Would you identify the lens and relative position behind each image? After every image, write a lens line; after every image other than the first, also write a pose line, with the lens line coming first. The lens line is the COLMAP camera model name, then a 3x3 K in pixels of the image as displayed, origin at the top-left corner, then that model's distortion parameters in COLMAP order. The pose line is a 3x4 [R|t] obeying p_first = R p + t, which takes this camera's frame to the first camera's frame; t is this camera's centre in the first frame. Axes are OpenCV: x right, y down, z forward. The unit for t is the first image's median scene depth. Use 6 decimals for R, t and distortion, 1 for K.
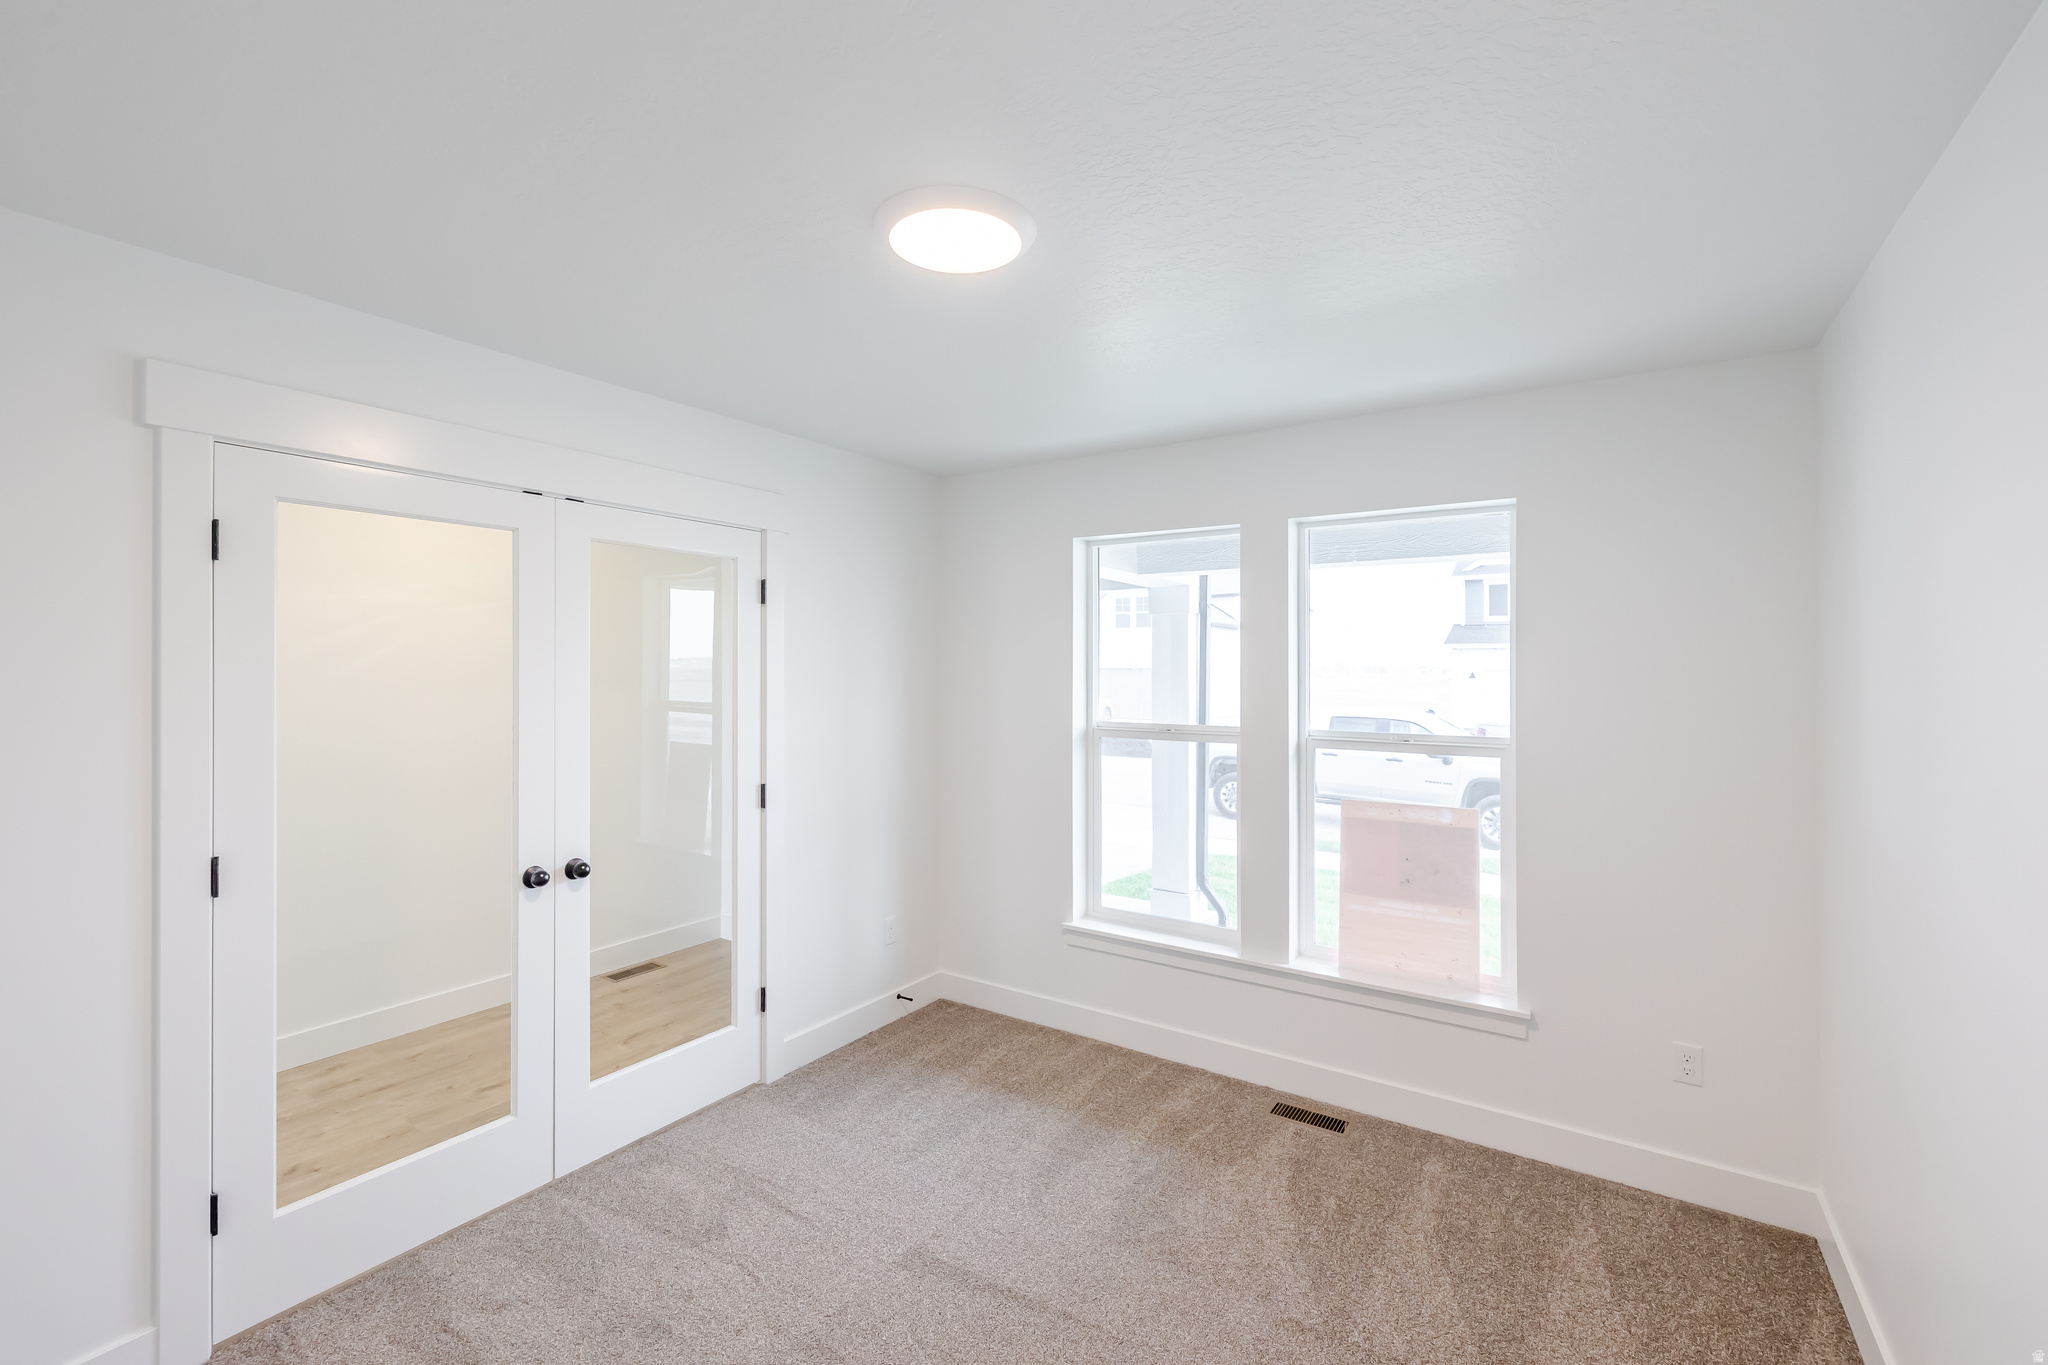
lens RADIAL K [[870.2, 0, 1024.0], [0, 870.2, 682.5], [0, 0, 1]] dist [-0.001202, -0.000126]
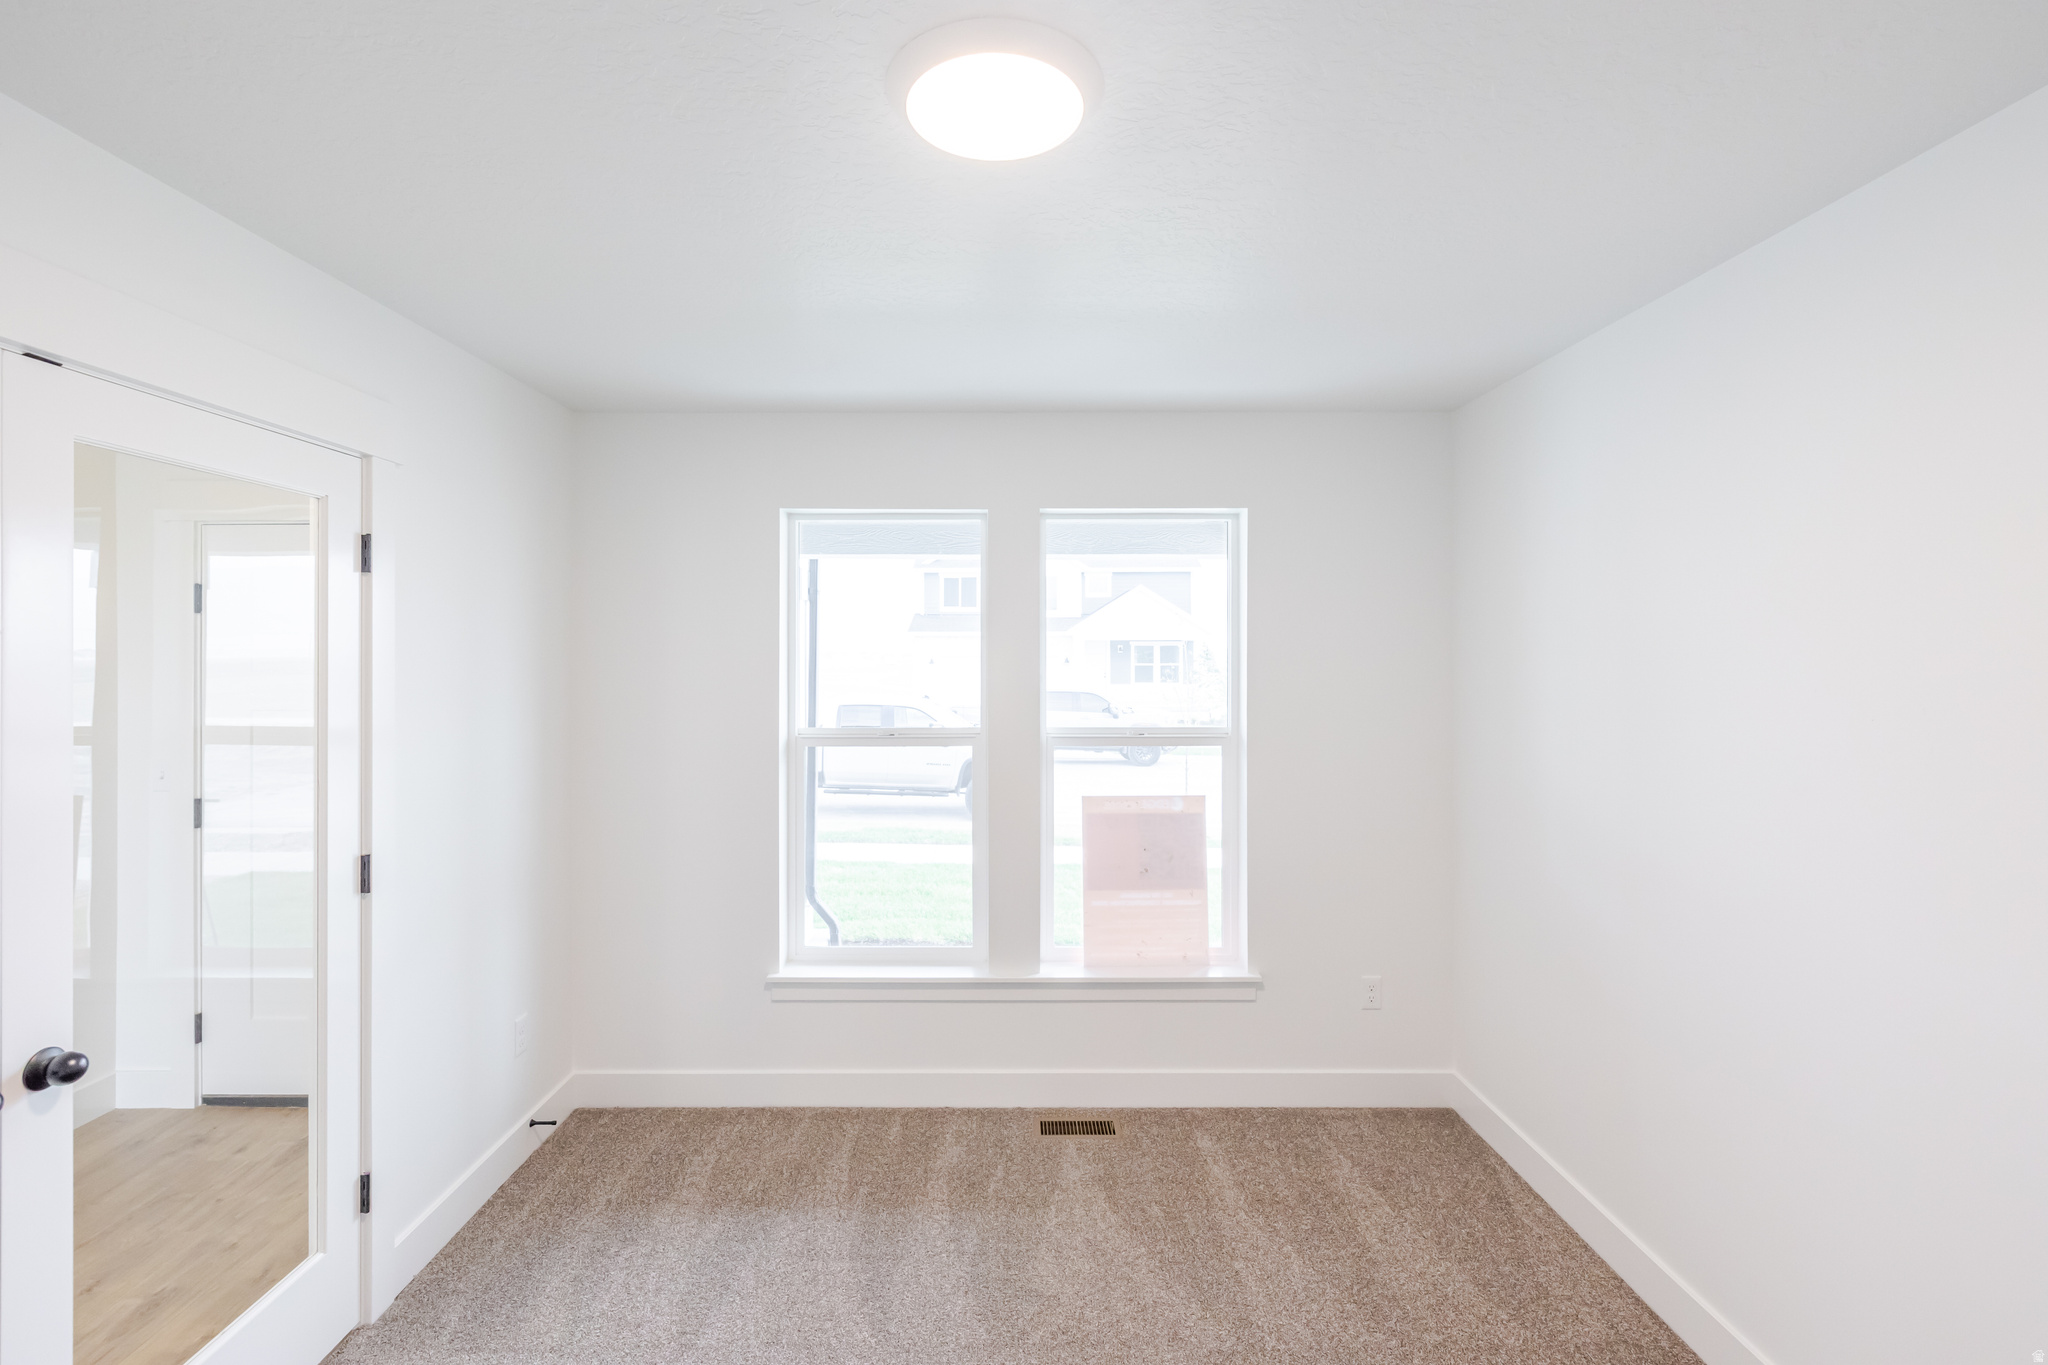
lens RADIAL K [[902.6, 0, 1017.6], [0, 902.6, 666.0], [0, 0, 1]] dist [-0.001569, -0.000123]
pose [[0.832340, -0.010498, 0.554165, -0.268959], [0.012533, 0.999921, 0.000117, -0.015760], [-0.554123, 0.006848, 0.832407, 0.187289]]
